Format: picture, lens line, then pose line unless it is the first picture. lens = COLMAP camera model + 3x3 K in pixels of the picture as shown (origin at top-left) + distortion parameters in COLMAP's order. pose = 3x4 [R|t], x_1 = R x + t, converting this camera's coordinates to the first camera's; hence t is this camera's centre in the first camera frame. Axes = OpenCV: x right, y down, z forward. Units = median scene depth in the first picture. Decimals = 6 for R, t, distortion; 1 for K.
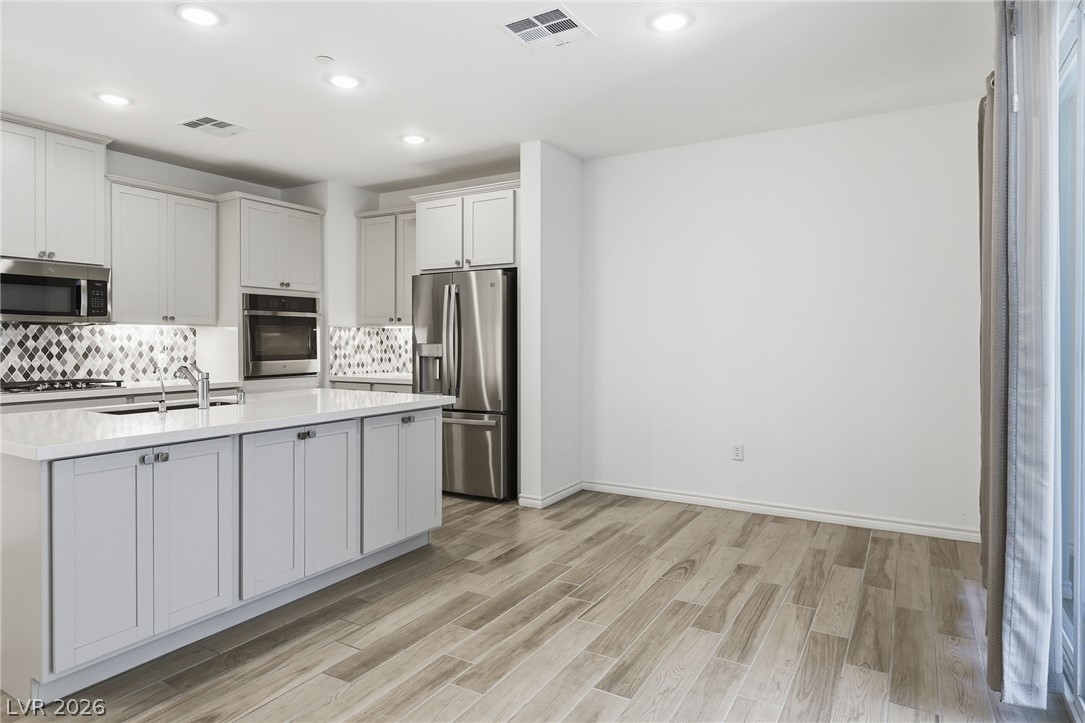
lens RADIAL K [[623.8, 0, 549.6], [0, 623.8, 361.2], [0, 0, 1]] dist [0.003461, 0.000850]
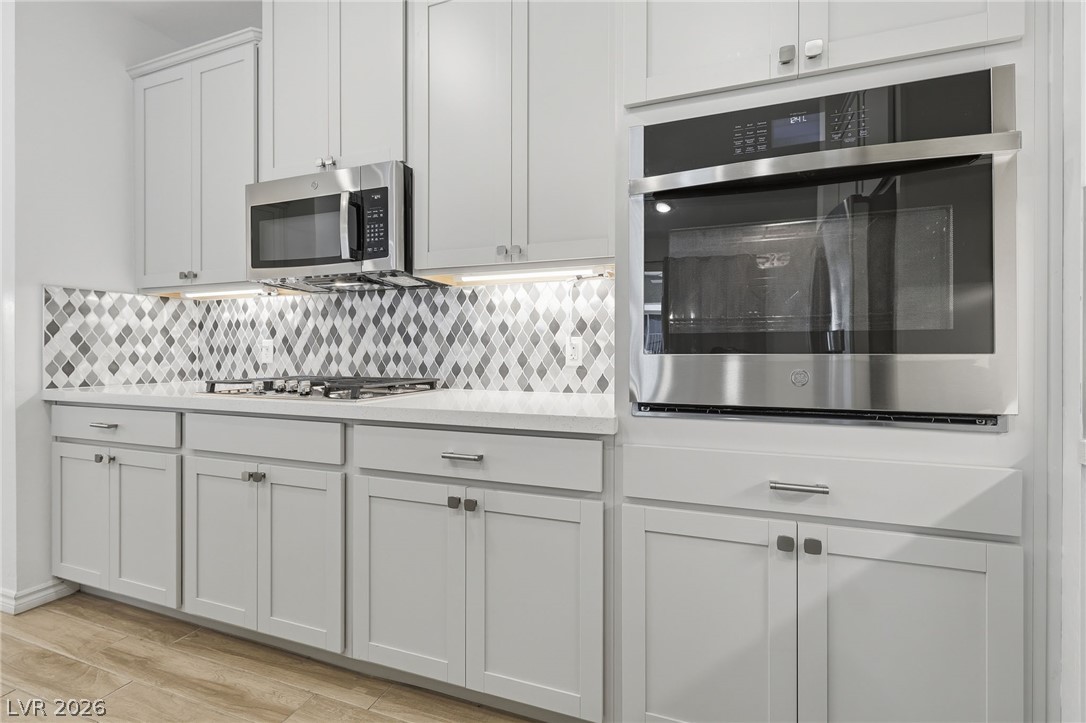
lens RADIAL K [[465.7, 0, 542.8], [0, 465.7, 352.8], [0, 0, 1]] dist [-0.000490, 0.000592]
pose [[0.186201, 0.003044, -0.982507, -0.307533], [-0.033571, 0.999431, -0.003266, 0.002280], [0.981938, 0.033591, 0.186197, 1.023536]]
